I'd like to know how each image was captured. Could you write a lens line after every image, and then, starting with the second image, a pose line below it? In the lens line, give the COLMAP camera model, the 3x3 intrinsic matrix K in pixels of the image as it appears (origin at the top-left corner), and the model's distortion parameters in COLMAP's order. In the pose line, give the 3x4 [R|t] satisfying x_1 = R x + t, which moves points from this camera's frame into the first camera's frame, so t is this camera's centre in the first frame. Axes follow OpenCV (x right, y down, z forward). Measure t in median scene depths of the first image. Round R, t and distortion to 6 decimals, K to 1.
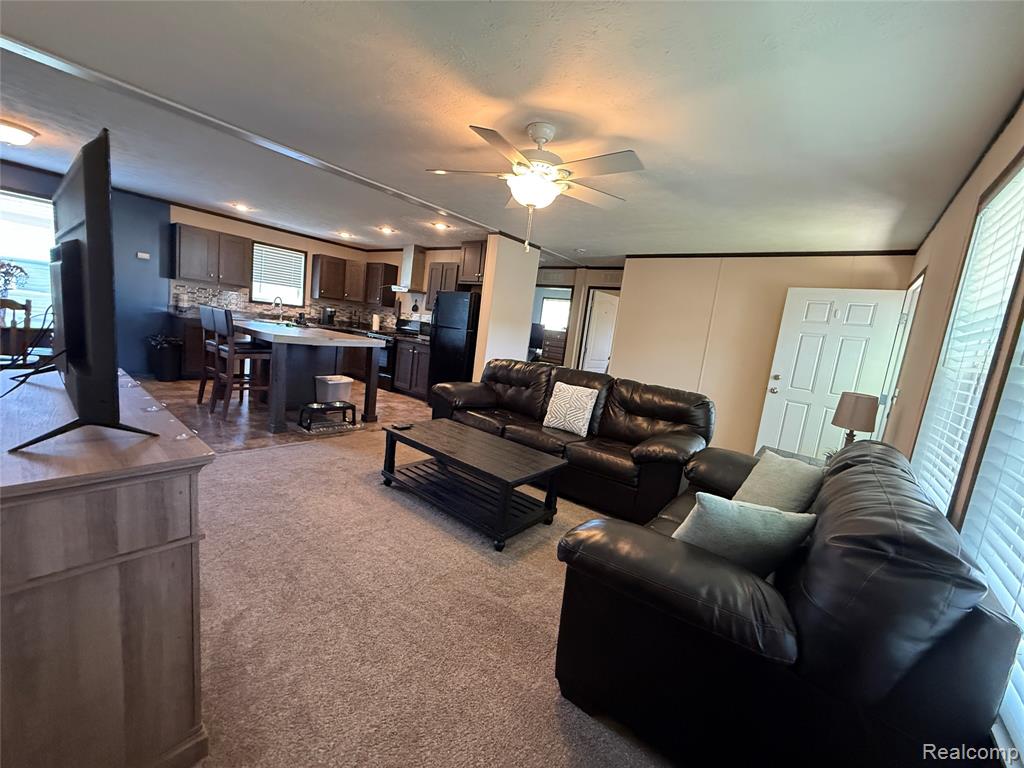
lens RADIAL K [[407.8, 0, 510.7], [0, 407.8, 382.6], [0, 0, 1]] dist [0.000908, -0.000857]
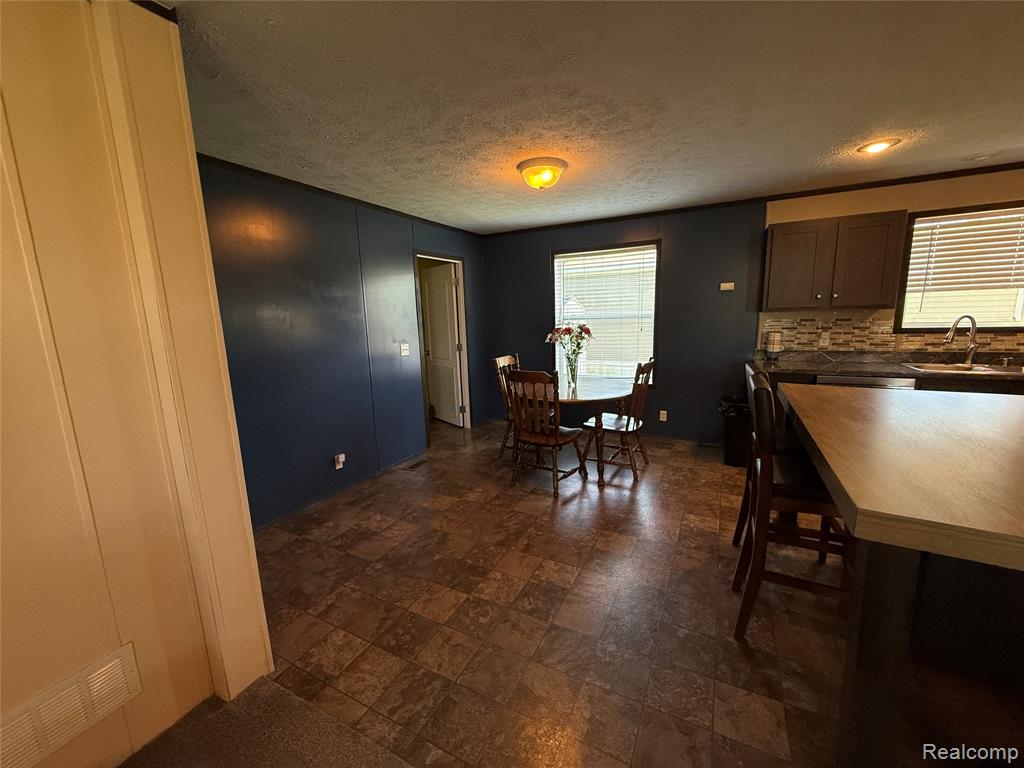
lens RADIAL K [[407.8, 0, 510.1], [0, 407.8, 389.5], [0, 0, 1]] dist [0.000908, -0.000857]
pose [[0.200614, 0.071175, -0.977081, -0.211861], [-0.071567, 0.995757, 0.057841, -0.116851], [0.977053, 0.058323, 0.204857, 0.398688]]
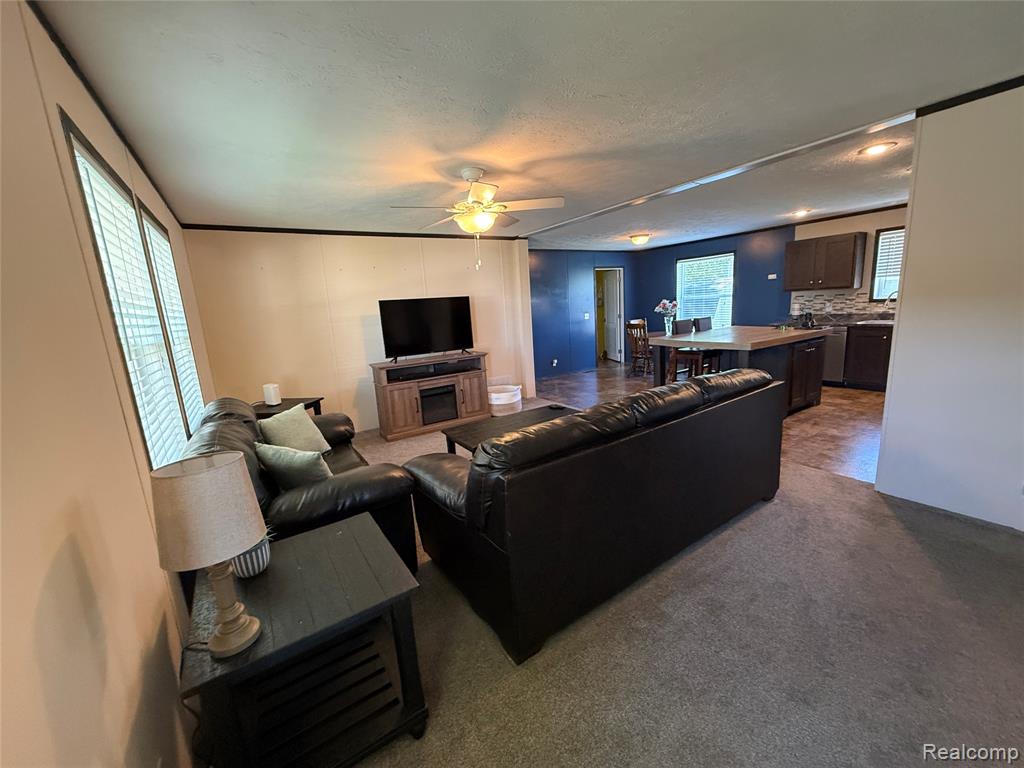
lens RADIAL K [[407.8, 0, 520.3], [0, 407.8, 384.1], [0, 0, 1]] dist [0.000908, -0.000857]
pose [[-0.288165, 0.104256, -0.951888, 0.421584], [-0.085765, 0.987250, 0.134093, -0.075416], [0.953732, 0.120279, -0.275550, 0.539463]]
